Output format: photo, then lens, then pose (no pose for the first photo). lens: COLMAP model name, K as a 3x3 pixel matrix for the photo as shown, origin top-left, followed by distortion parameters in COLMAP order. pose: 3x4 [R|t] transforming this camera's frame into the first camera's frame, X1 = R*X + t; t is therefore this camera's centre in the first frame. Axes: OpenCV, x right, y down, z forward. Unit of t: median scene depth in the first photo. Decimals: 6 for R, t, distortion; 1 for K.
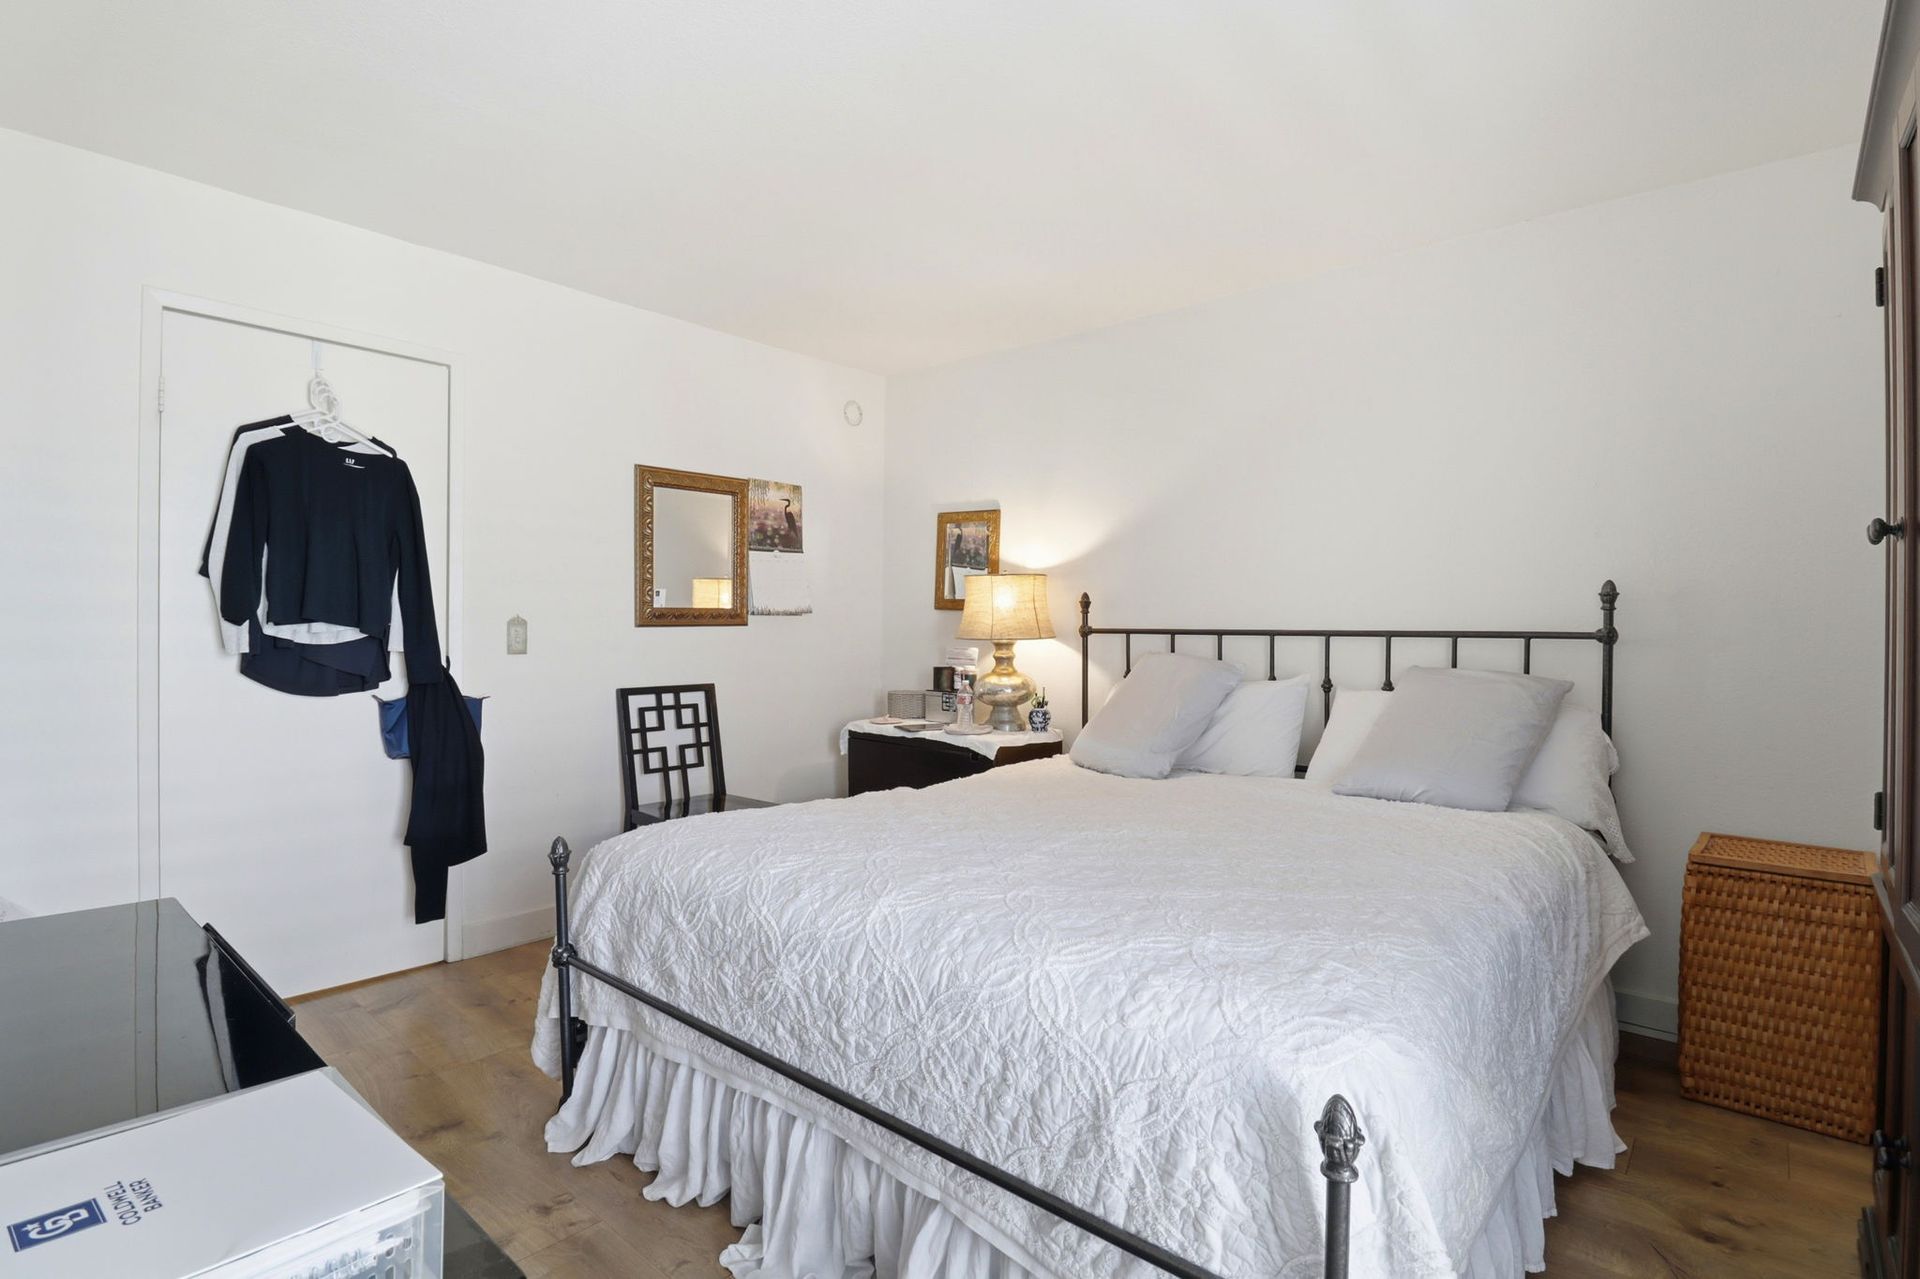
lens RADIAL K [[914.6, 0, 954.7], [0, 914.6, 633.2], [0, 0, 1]] dist [-0.000813, 0.000133]
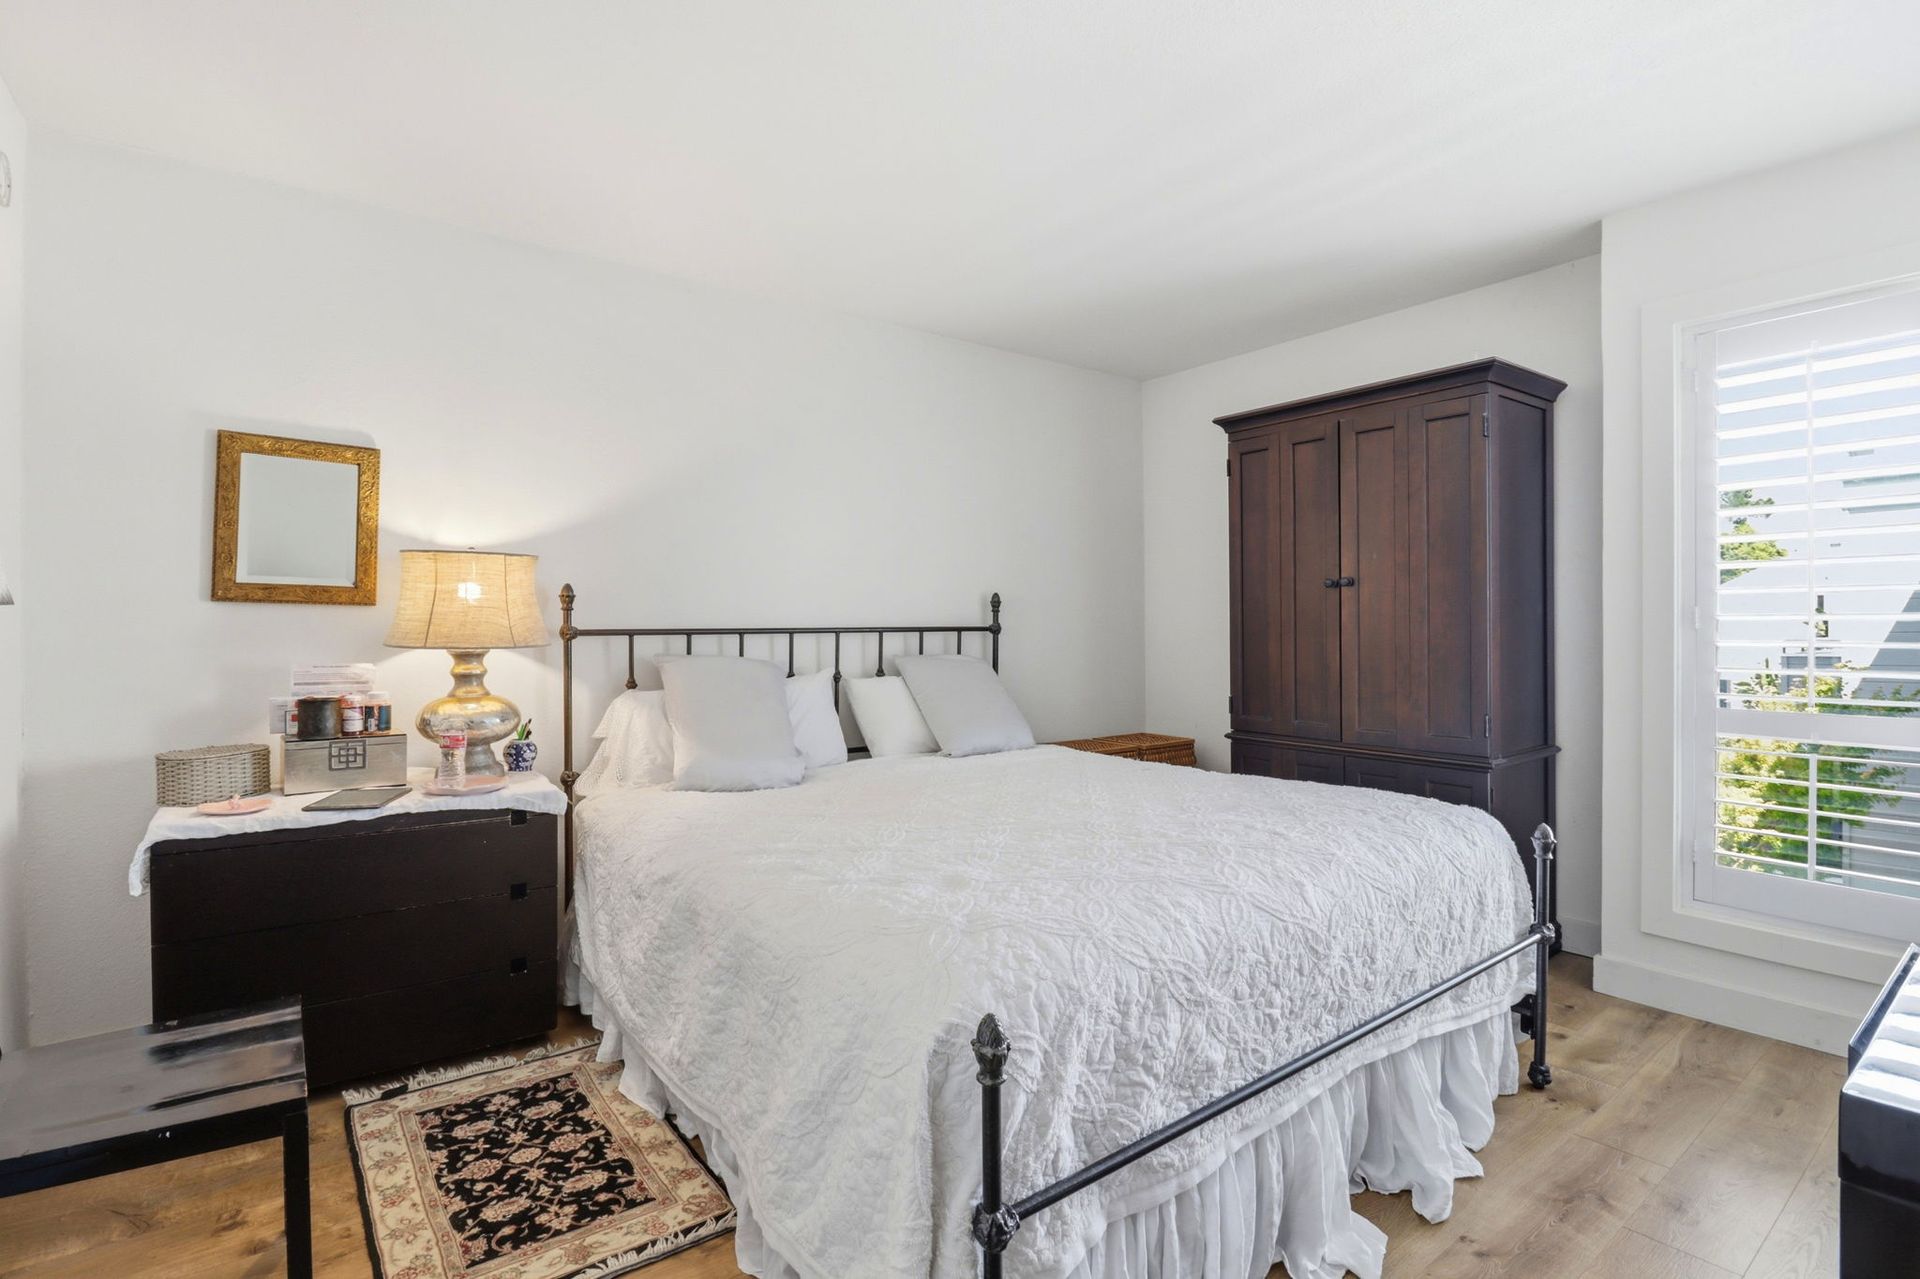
lens RADIAL K [[914.6, 0, 946.3], [0, 914.6, 635.5], [0, 0, 1]] dist [-0.000813, 0.000133]
pose [[0.200639, -0.017753, 0.979504, -0.603984], [0.015367, 0.999770, 0.014972, -0.007731], [-0.979545, 0.012048, 0.200866, 0.569387]]
